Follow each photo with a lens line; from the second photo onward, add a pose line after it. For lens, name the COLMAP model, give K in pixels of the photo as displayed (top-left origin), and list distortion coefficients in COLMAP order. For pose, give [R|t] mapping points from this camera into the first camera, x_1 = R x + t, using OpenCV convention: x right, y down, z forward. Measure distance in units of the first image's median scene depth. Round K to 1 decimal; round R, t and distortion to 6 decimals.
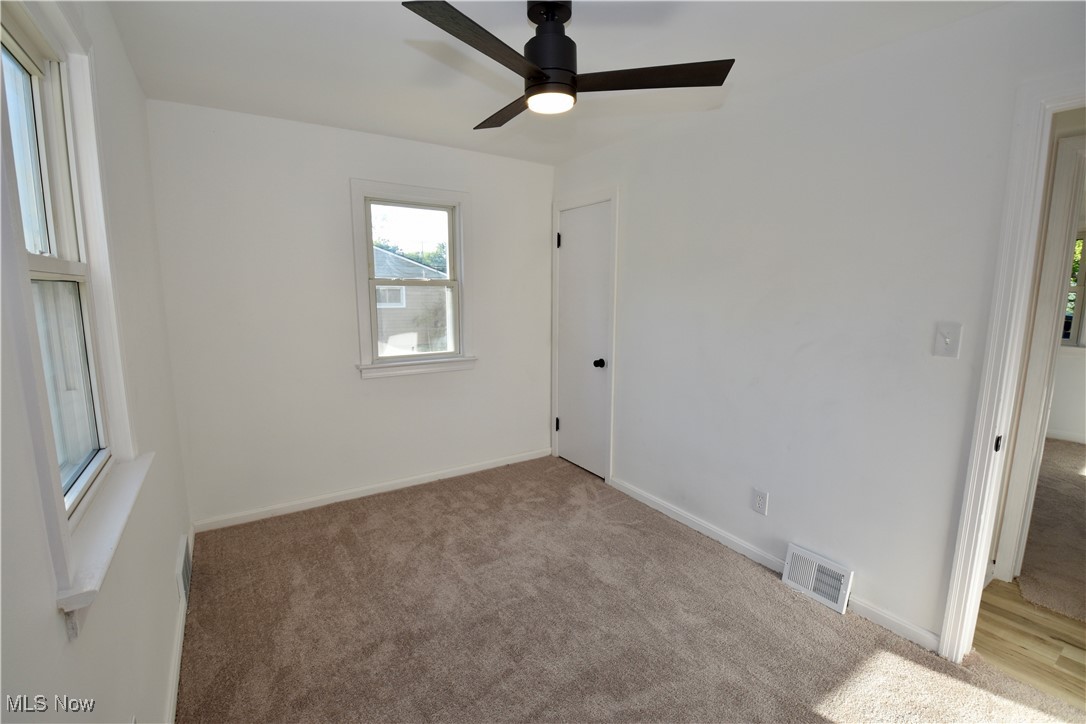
lens RADIAL K [[476.1, 0, 539.1], [0, 476.1, 358.8], [0, 0, 1]] dist [-0.012491, -0.002170]
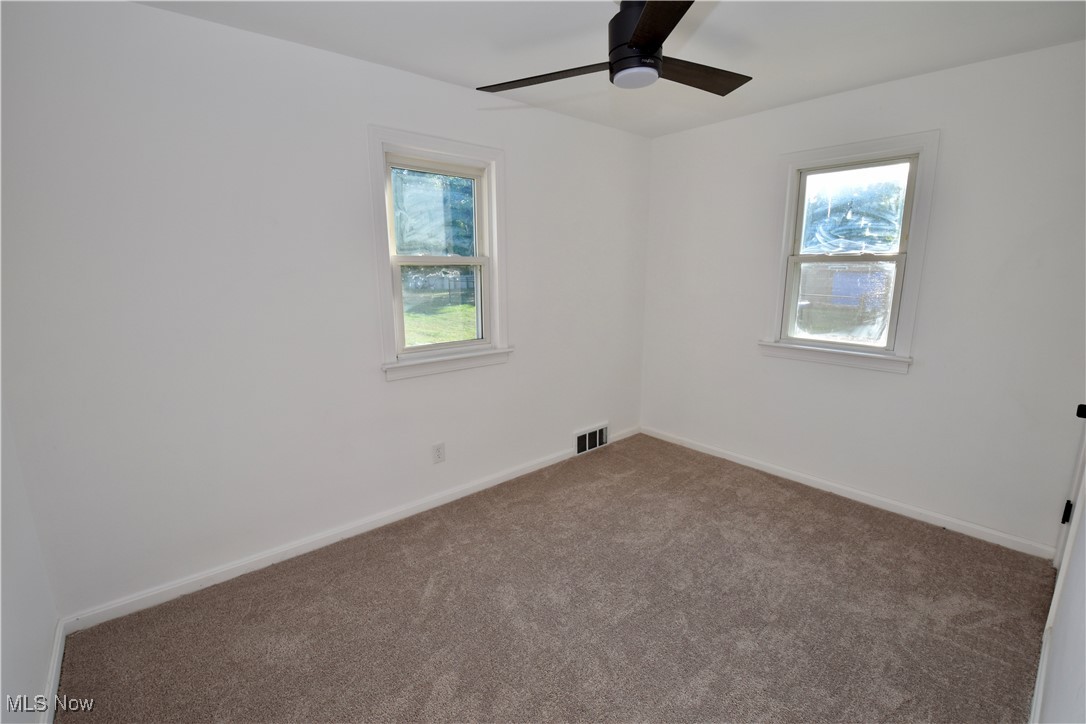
lens RADIAL K [[476.1, 0, 539.4], [0, 476.1, 367.4], [0, 0, 1]] dist [-0.012491, -0.002170]
pose [[0.122335, 0.193848, -0.973374, 0.563365], [-0.132152, 0.975189, 0.177600, -0.050408], [0.983651, 0.106907, 0.144917, 0.377251]]
